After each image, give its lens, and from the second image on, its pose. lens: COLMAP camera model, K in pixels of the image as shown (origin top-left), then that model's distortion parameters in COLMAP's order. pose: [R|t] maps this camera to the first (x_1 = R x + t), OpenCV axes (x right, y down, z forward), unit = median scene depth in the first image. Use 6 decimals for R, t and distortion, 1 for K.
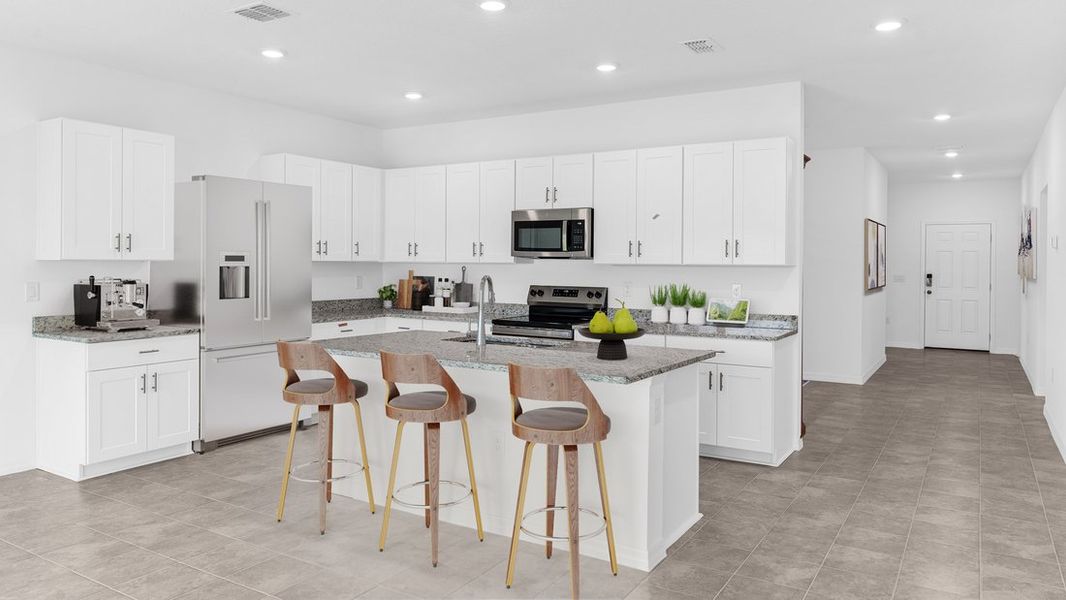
lens RADIAL K [[746.1, 0, 532.2], [0, 746.1, 268.6], [0, 0, 1]] dist [-0.001928, -0.000111]
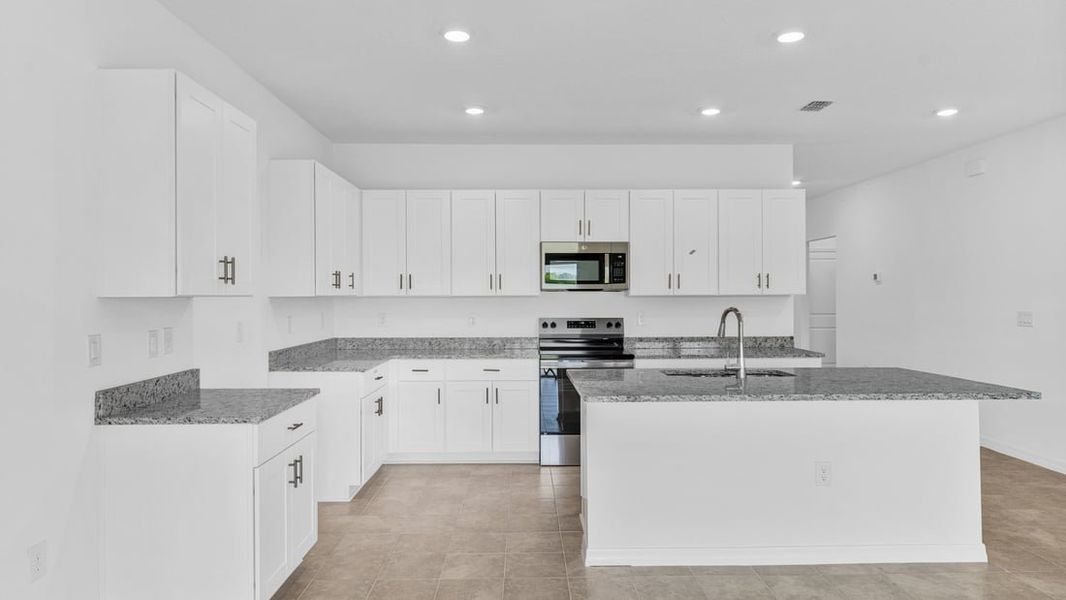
lens RADIAL K [[668.7, 0, 533.0], [0, 668.7, 300.0], [0, 0, 1]] dist [0.000880, 0.001072]
pose [[0.837093, -0.014493, 0.546869, -0.543953], [0.014478, 0.999886, 0.004338, -0.005950], [-0.546869, 0.004286, 0.837207, 0.284832]]
